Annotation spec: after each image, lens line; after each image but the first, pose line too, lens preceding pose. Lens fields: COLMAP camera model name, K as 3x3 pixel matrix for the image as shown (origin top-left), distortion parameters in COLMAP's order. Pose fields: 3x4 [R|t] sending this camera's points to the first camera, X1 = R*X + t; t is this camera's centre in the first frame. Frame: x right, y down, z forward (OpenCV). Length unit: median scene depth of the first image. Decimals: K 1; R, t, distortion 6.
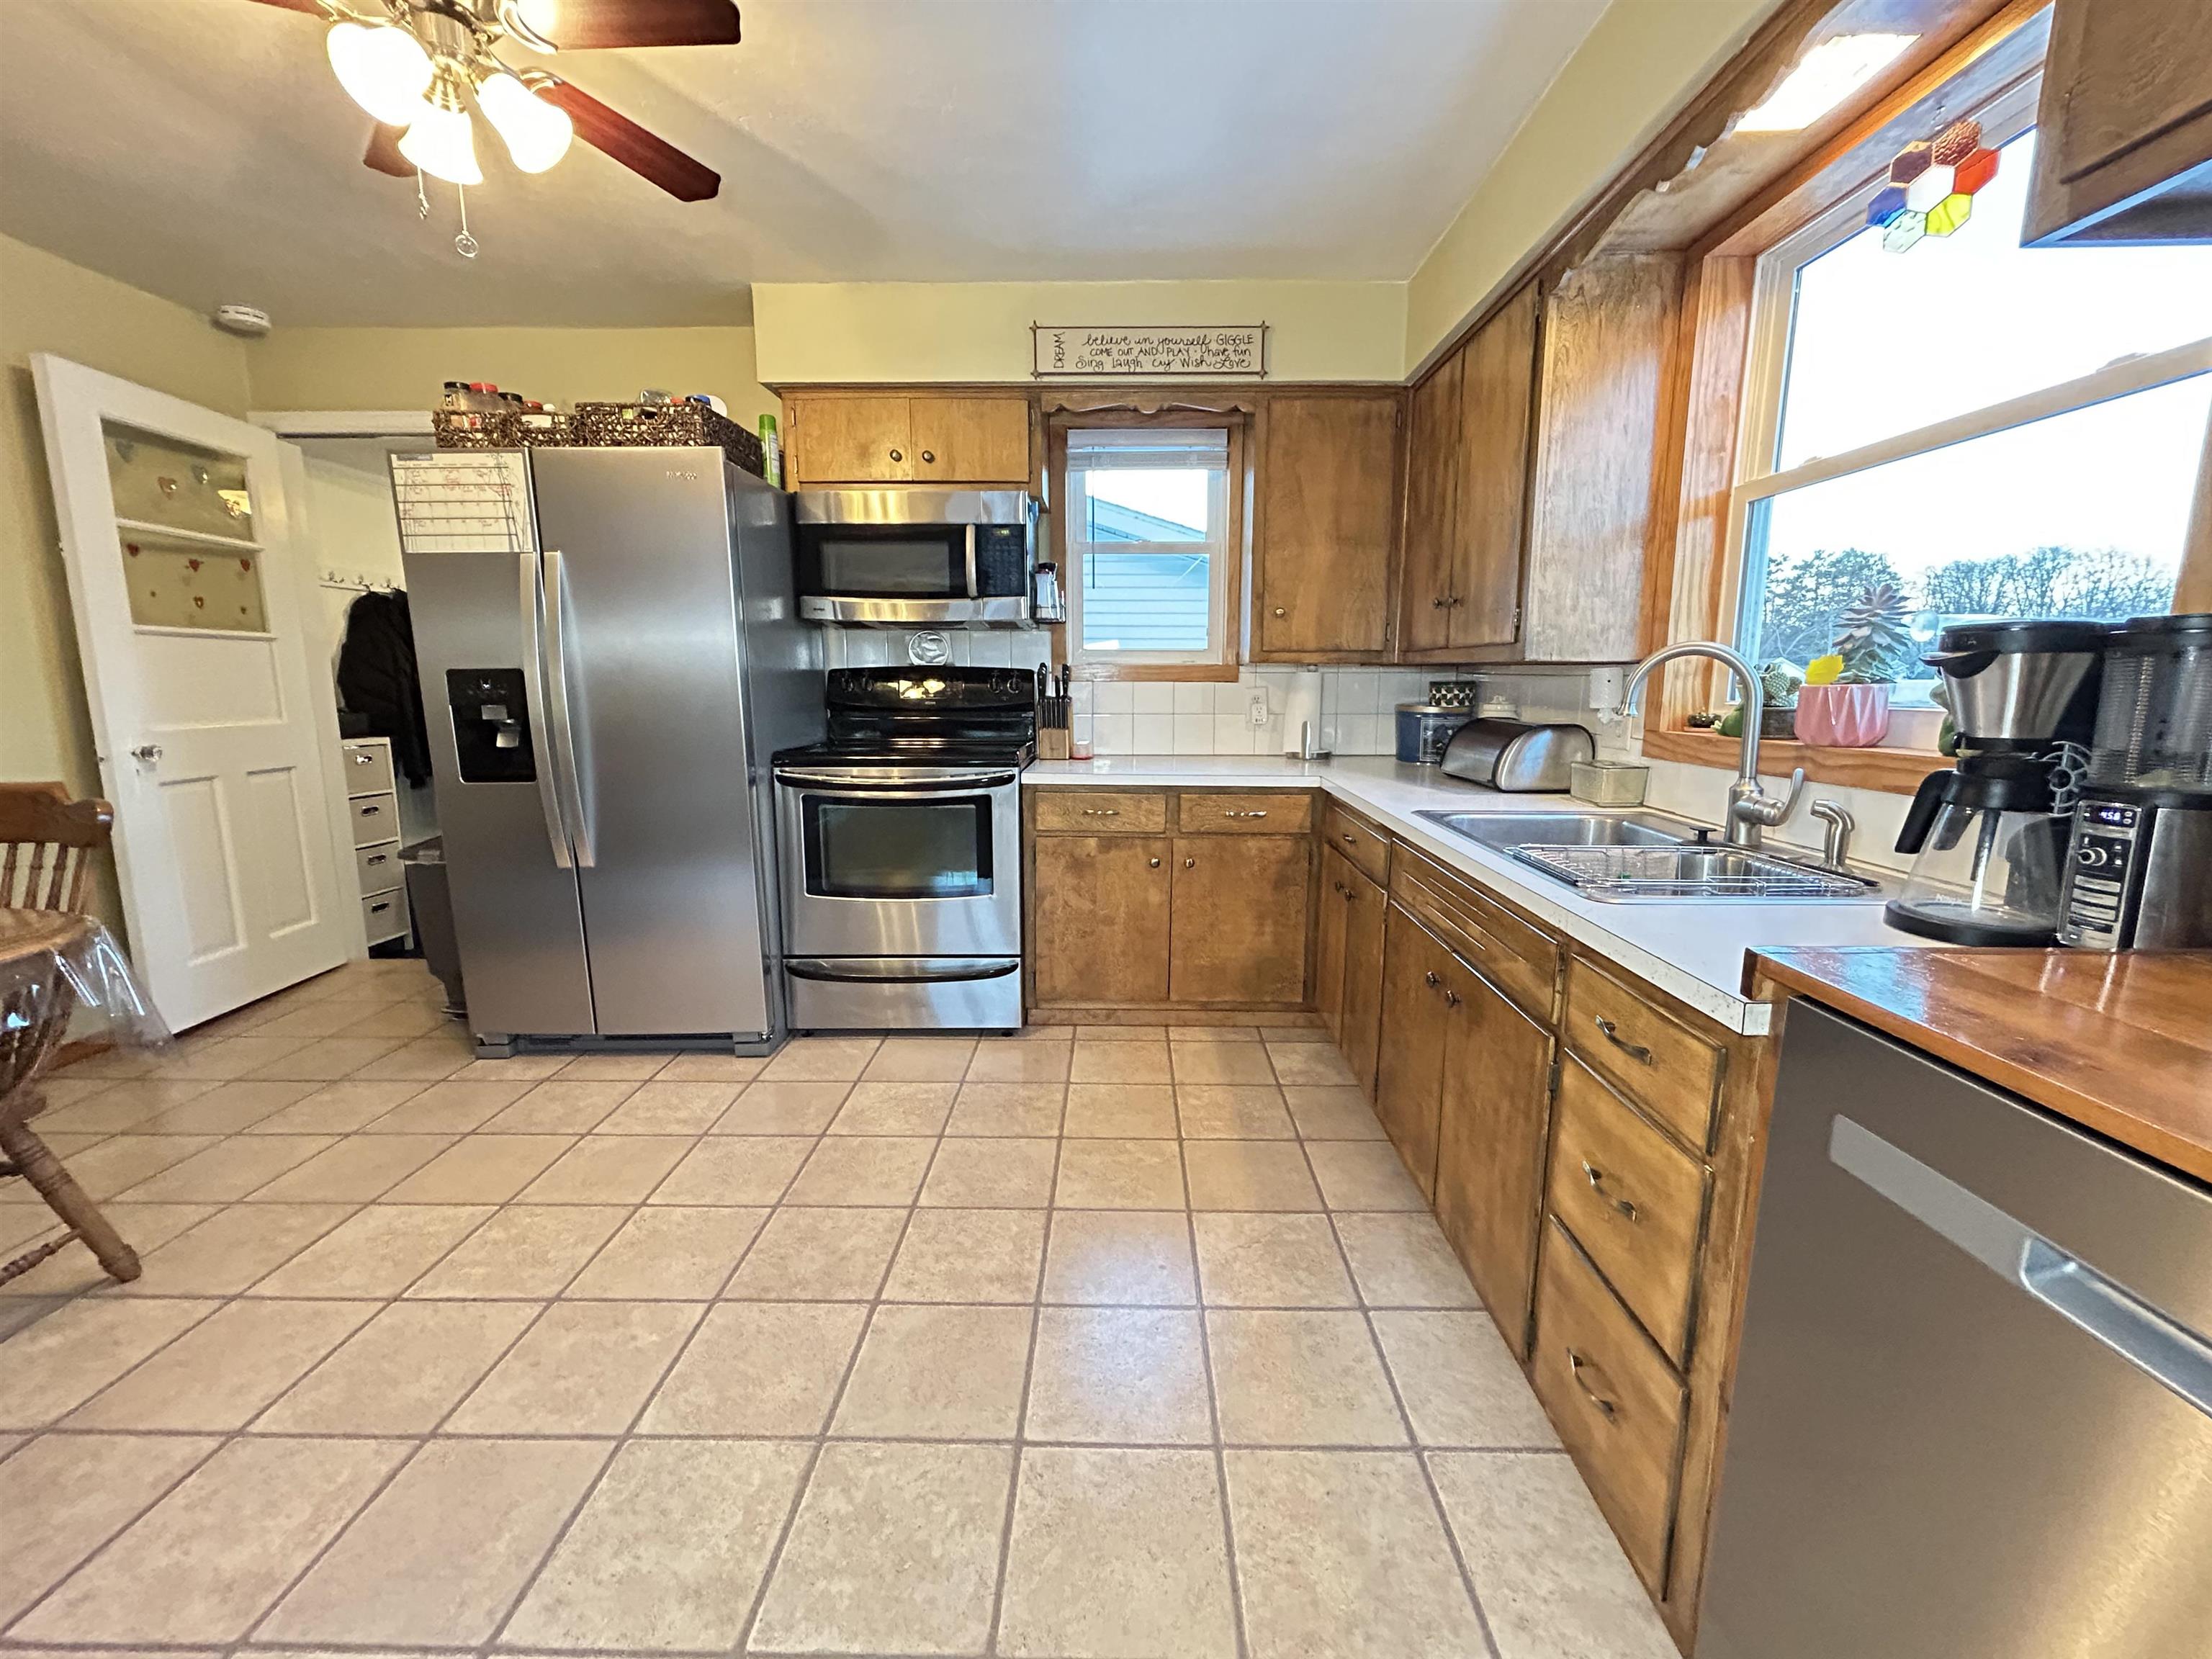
lens RADIAL K [[894.6, 0, 1110.2], [0, 894.6, 824.7], [0, 0, 1]] dist [-0.000825, 0.002739]
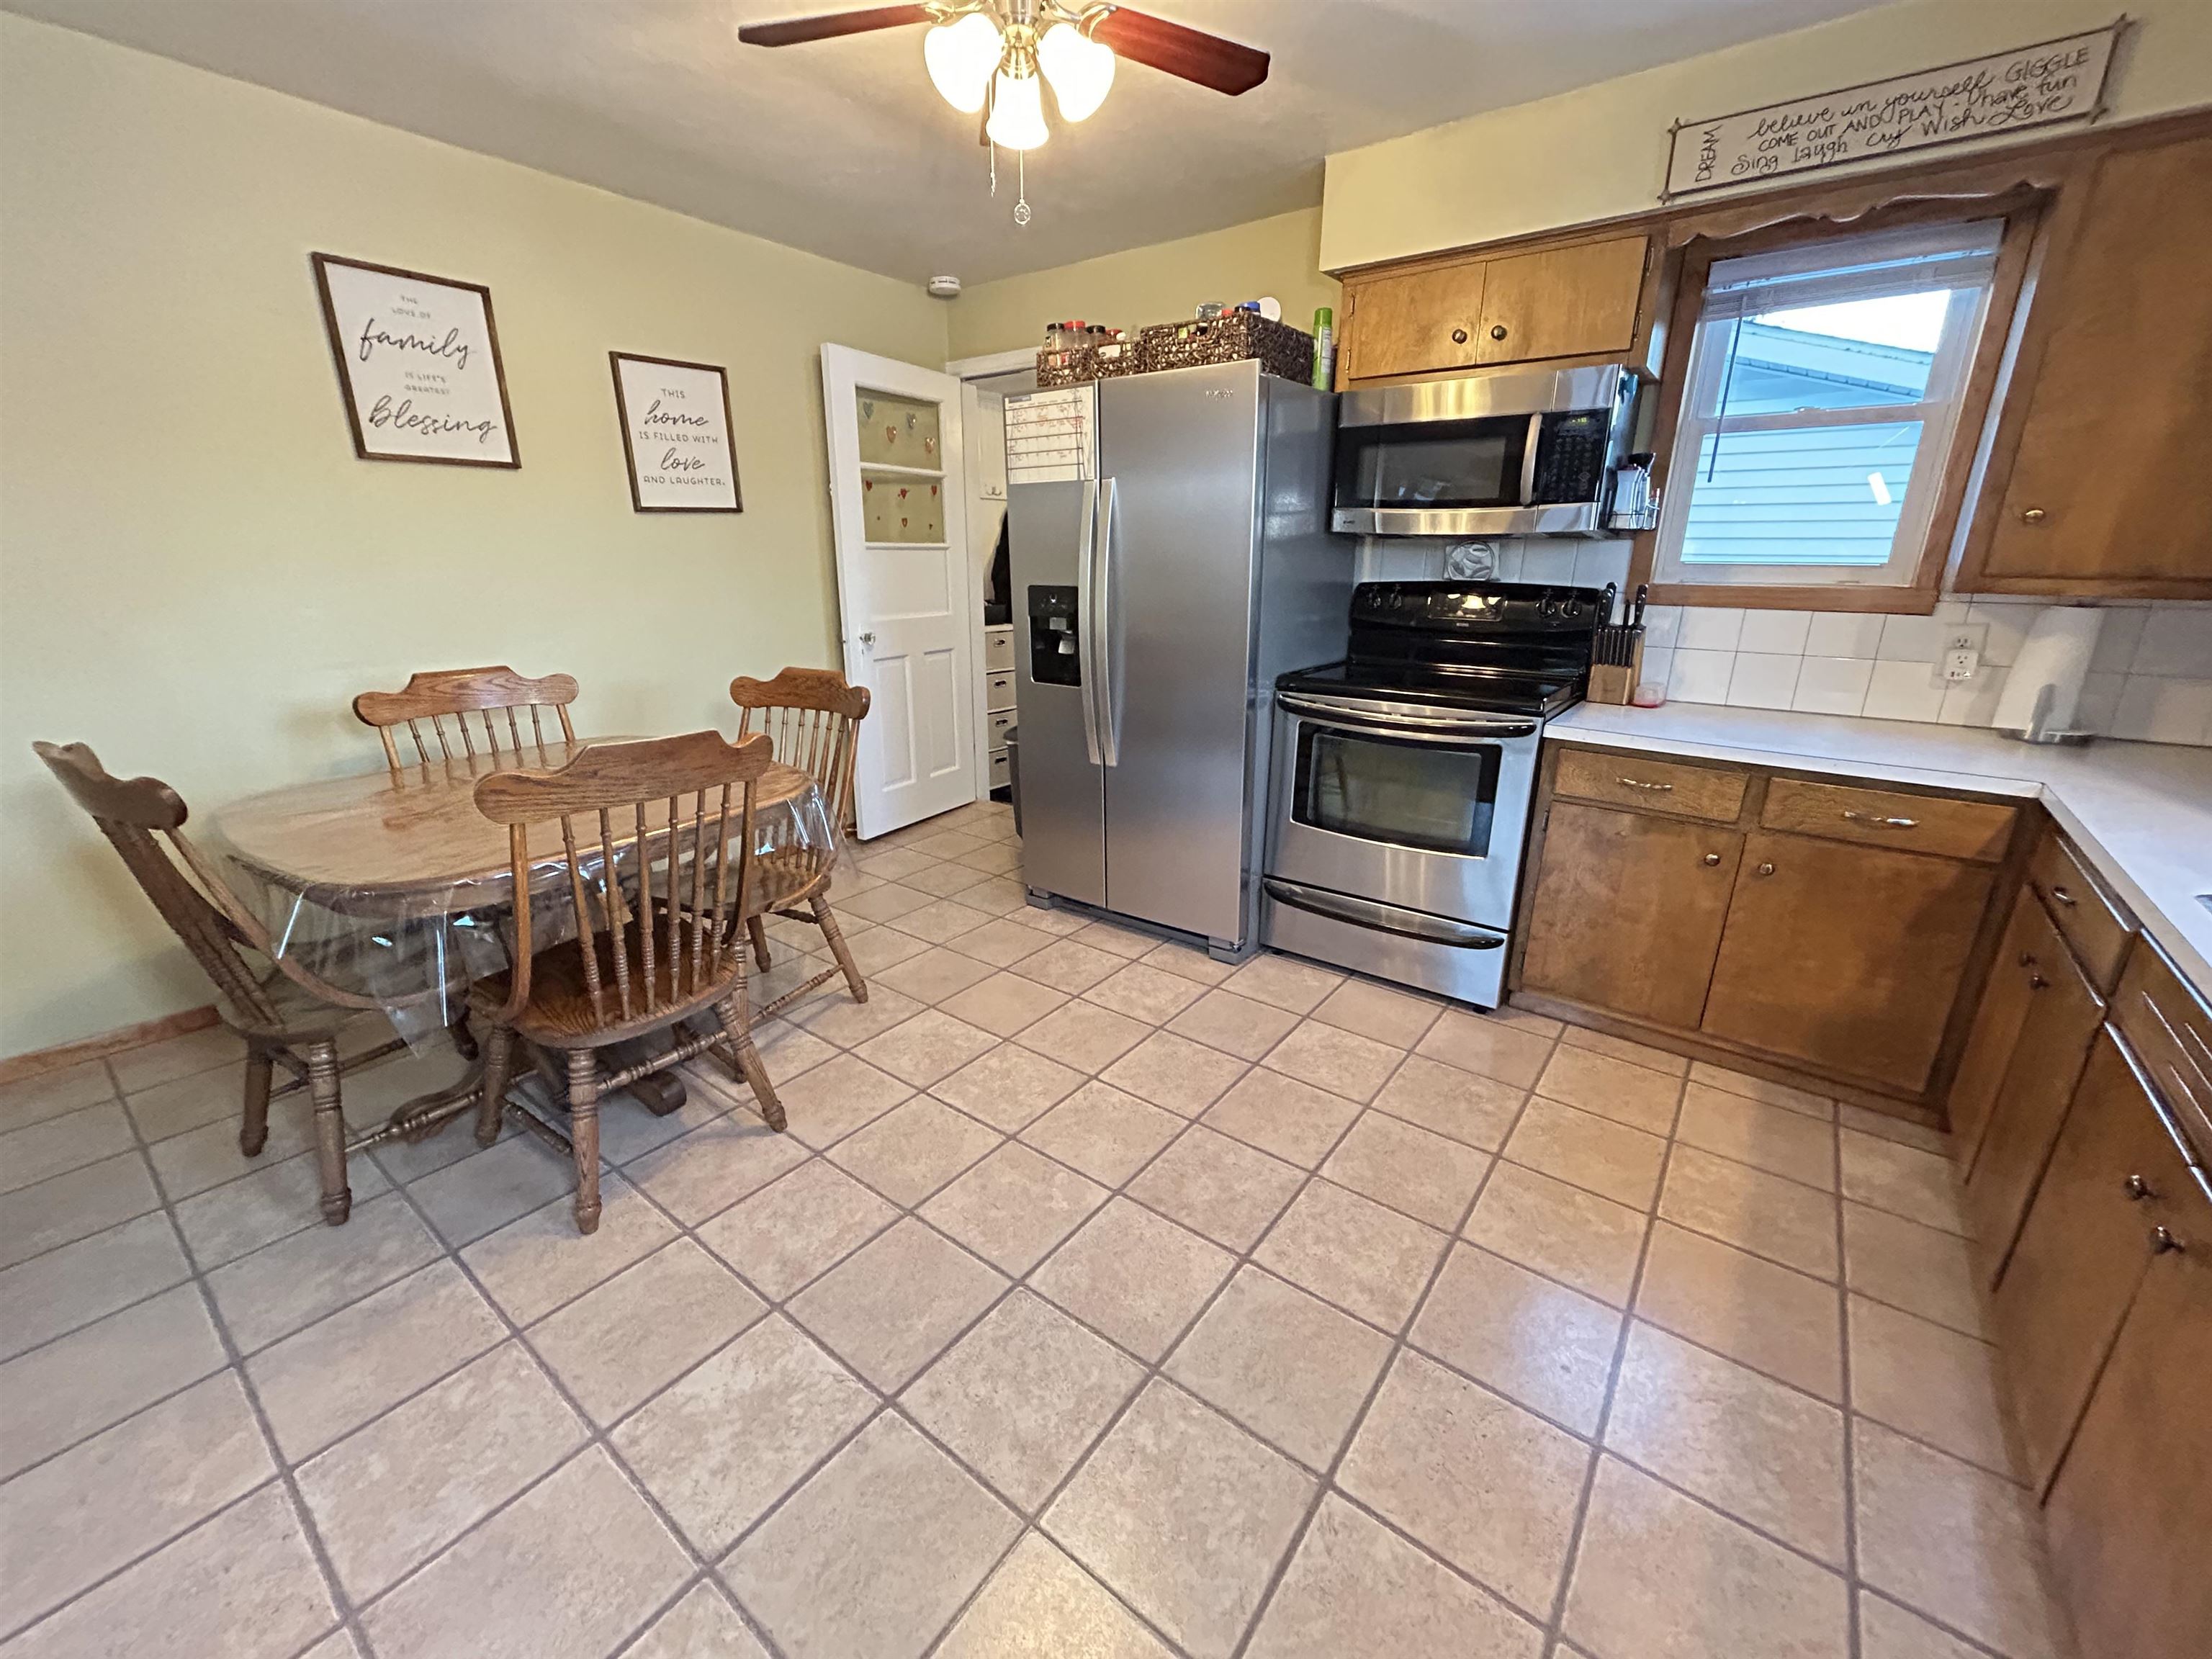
lens RADIAL K [[894.6, 0, 1110.2], [0, 894.6, 824.7], [0, 0, 1]] dist [-0.000825, 0.002739]
pose [[0.806468, 0.178948, -0.563548, 0.060799], [-0.100627, 0.980737, 0.167418, -0.064411], [0.582652, -0.078309, 0.808940, 0.074669]]
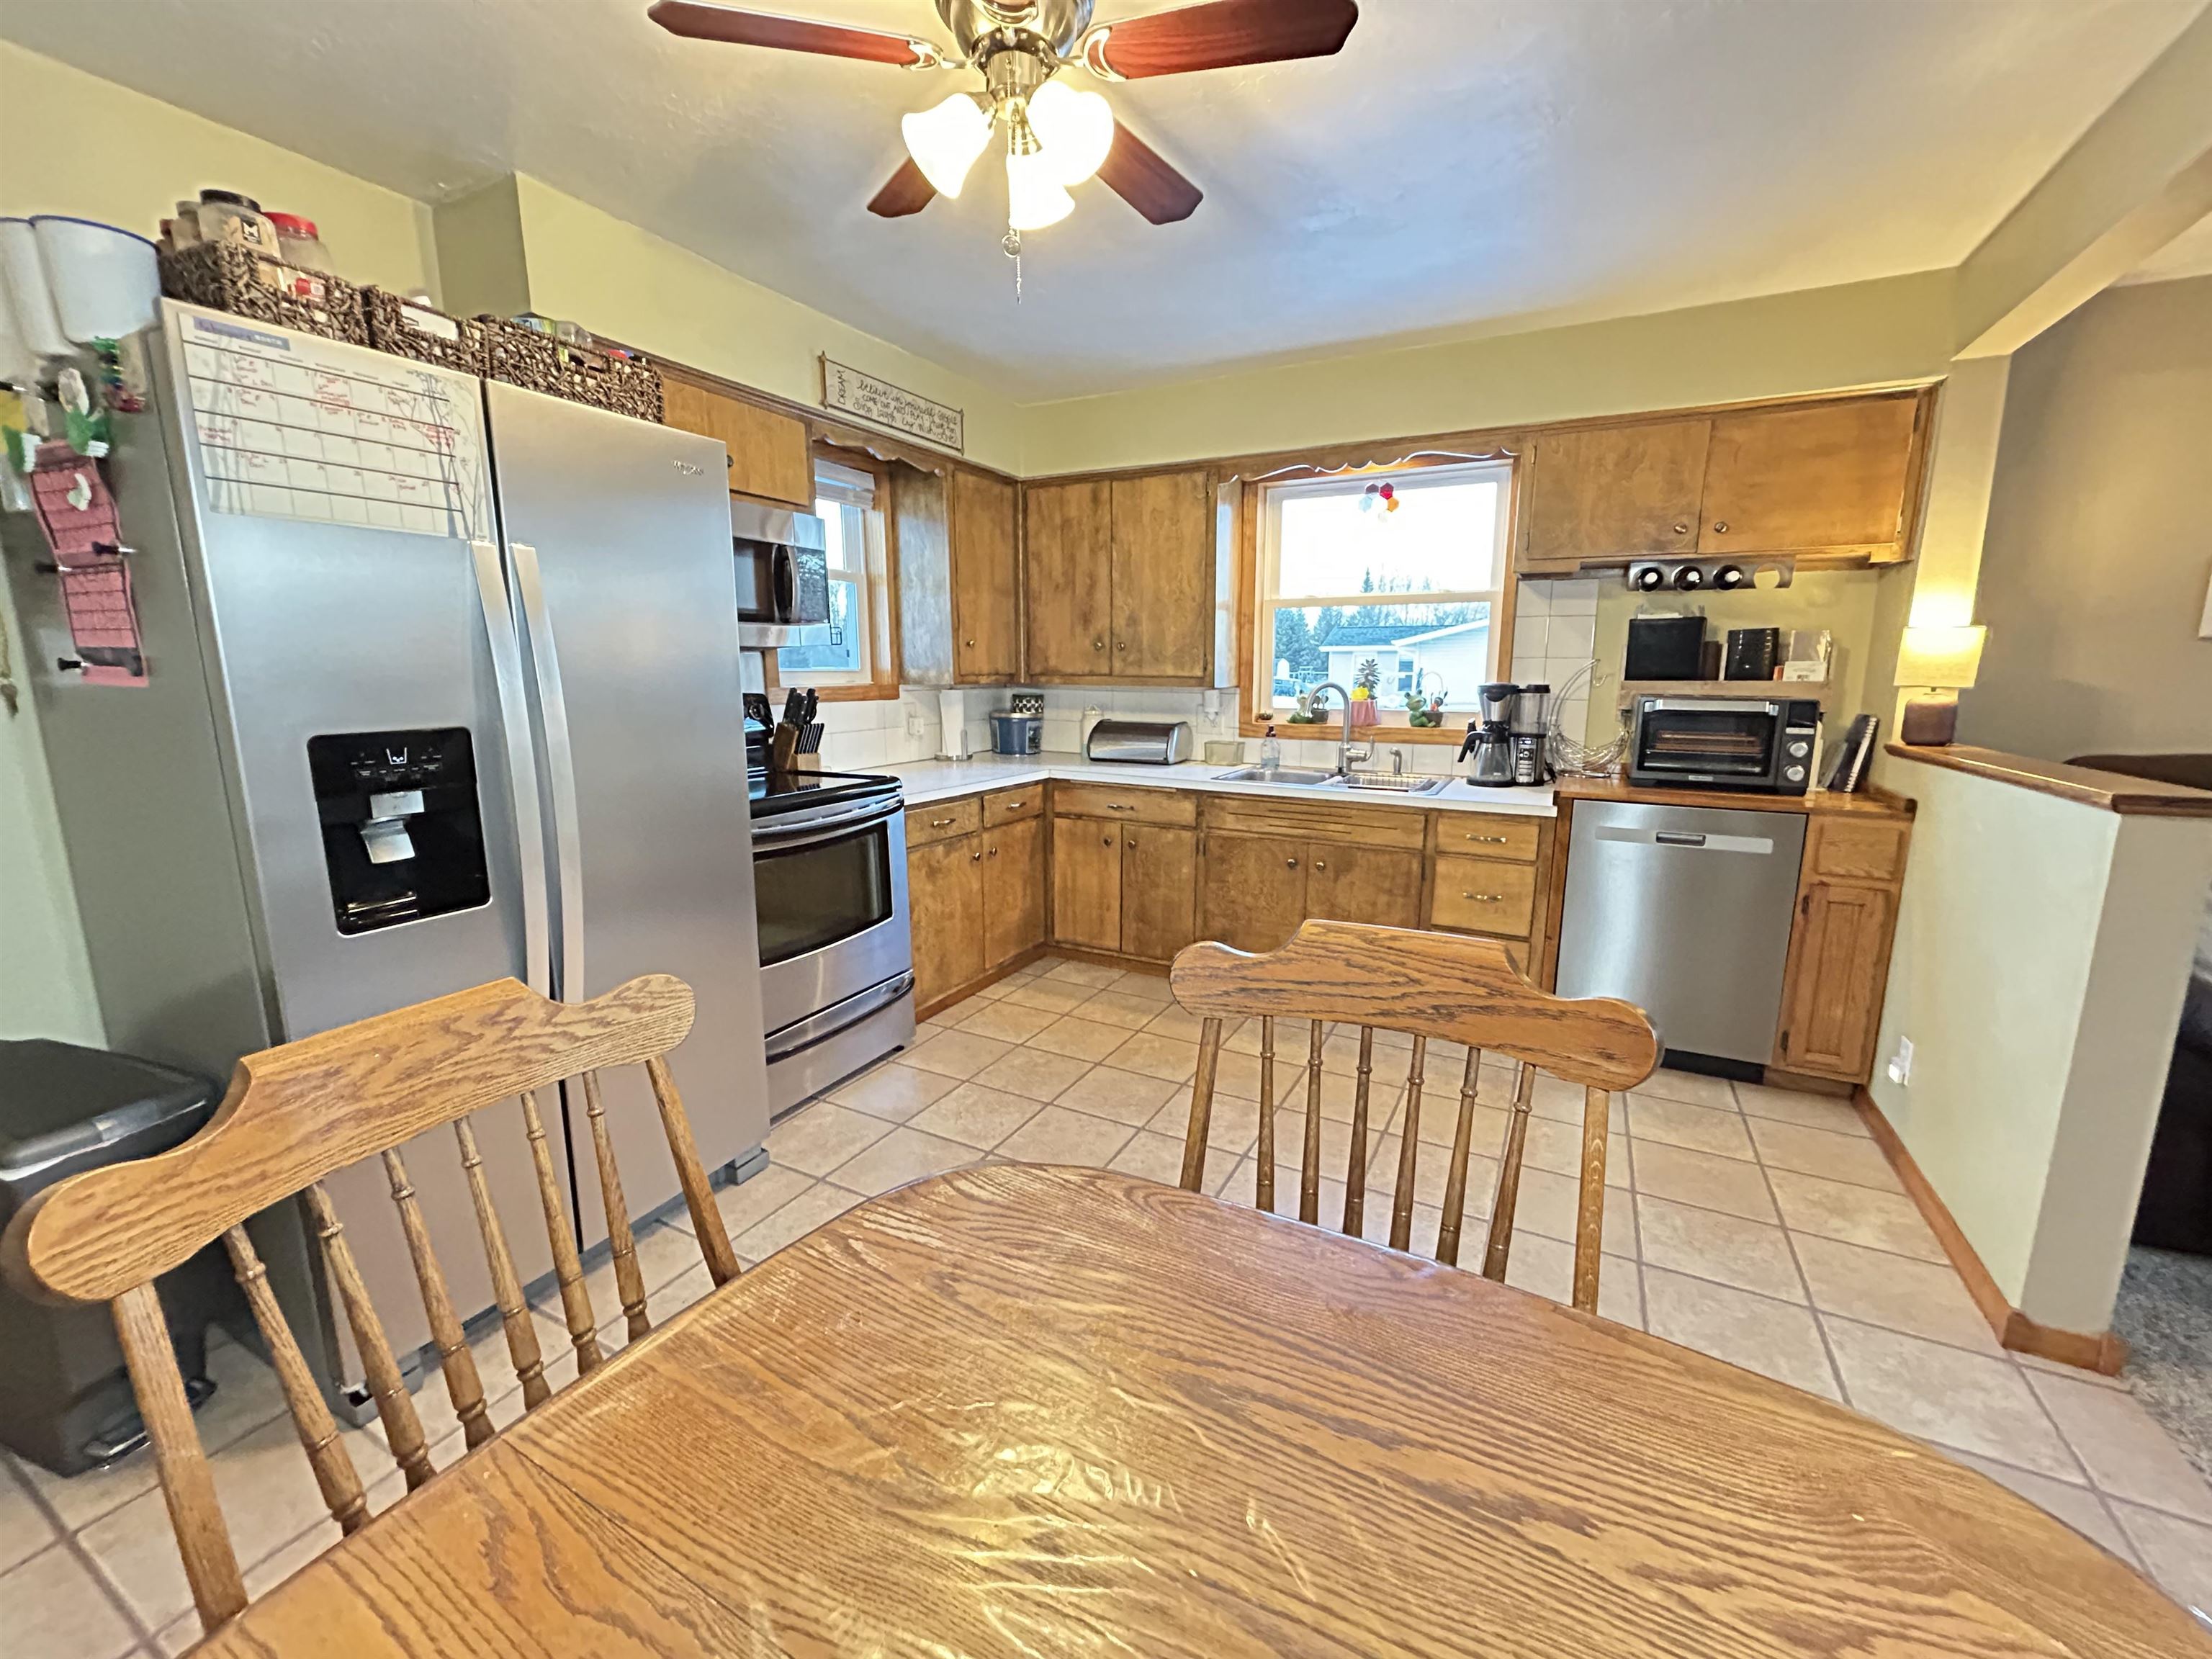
lens RADIAL K [[894.6, 0, 1110.2], [0, 894.6, 824.7], [0, 0, 1]] dist [-0.000825, 0.002739]
pose [[0.448515, -0.156359, 0.879992, -0.910619], [0.142165, 0.984524, 0.102474, -0.095728], [-0.882397, 0.079143, 0.463803, 0.290050]]
